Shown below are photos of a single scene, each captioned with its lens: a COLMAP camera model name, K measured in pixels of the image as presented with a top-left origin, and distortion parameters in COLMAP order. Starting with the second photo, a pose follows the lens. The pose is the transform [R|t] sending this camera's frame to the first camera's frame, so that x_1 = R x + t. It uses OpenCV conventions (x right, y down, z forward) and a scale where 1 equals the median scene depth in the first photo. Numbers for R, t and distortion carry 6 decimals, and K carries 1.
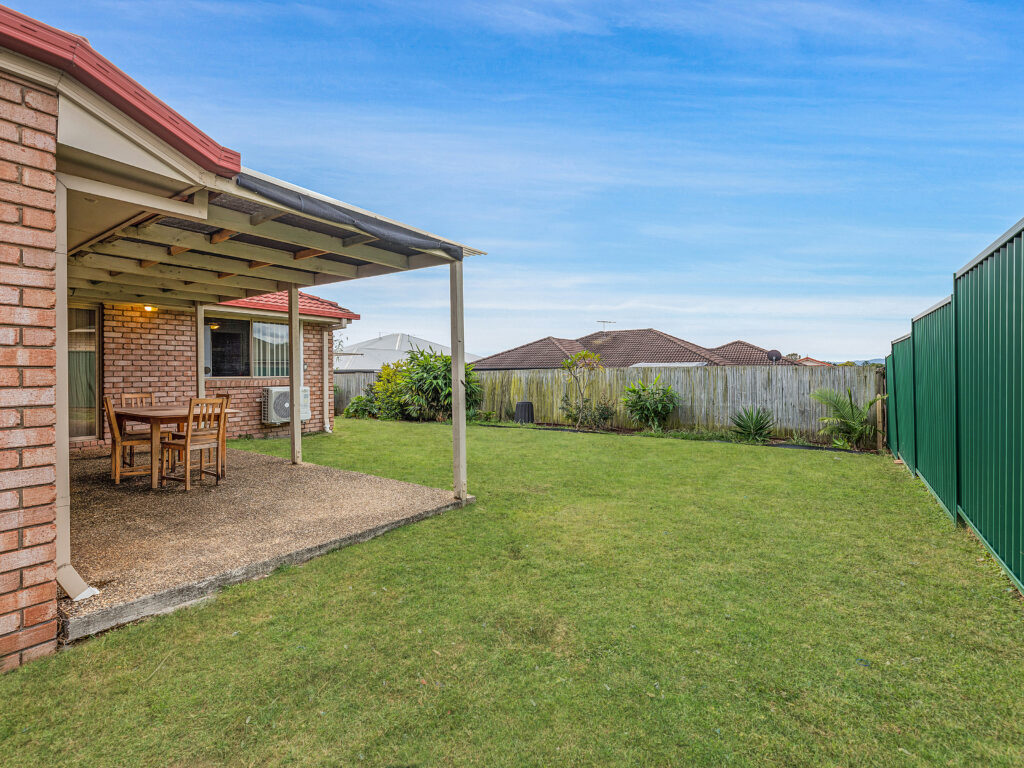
lens RADIAL K [[470.8, 0, 513.0], [0, 470.8, 373.4], [0, 0, 1]] dist [0.000592, -0.000097]
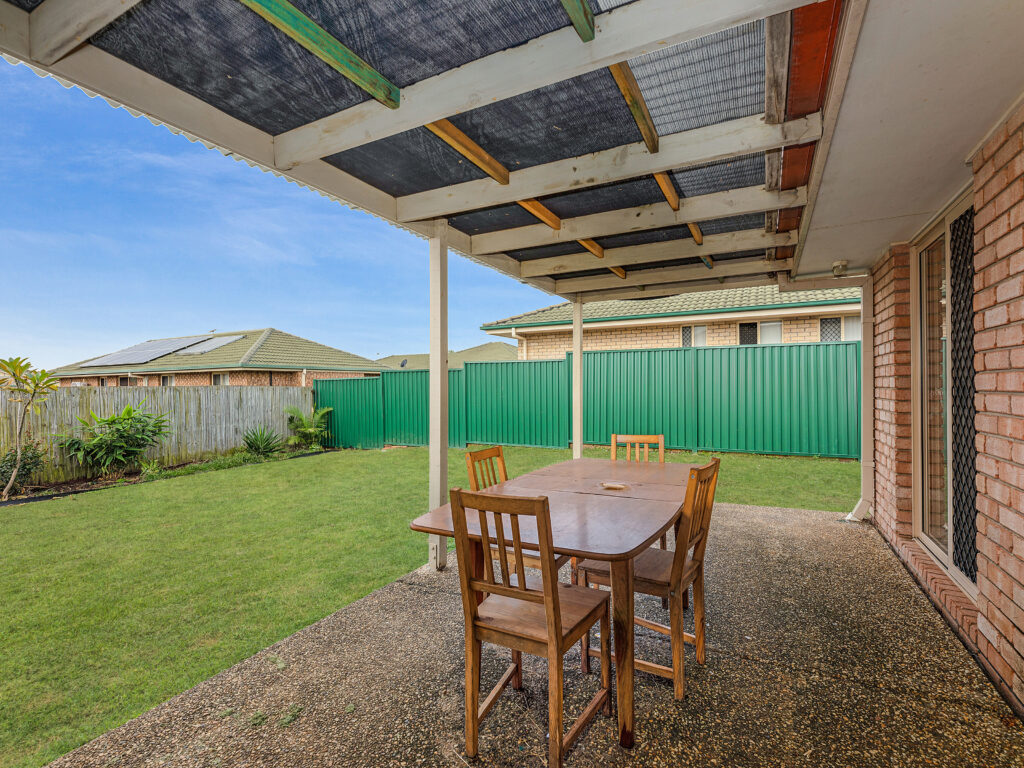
lens RADIAL K [[490.5, 0, 513.8], [0, 490.5, 385.5], [0, 0, 1]] dist [0.001762, 0.000169]
pose [[-0.132964, 0.000062, 0.991121, -0.550033], [0.013585, 0.999906, 0.001760, -0.009377], [-0.991028, 0.013699, -0.132953, 0.535297]]
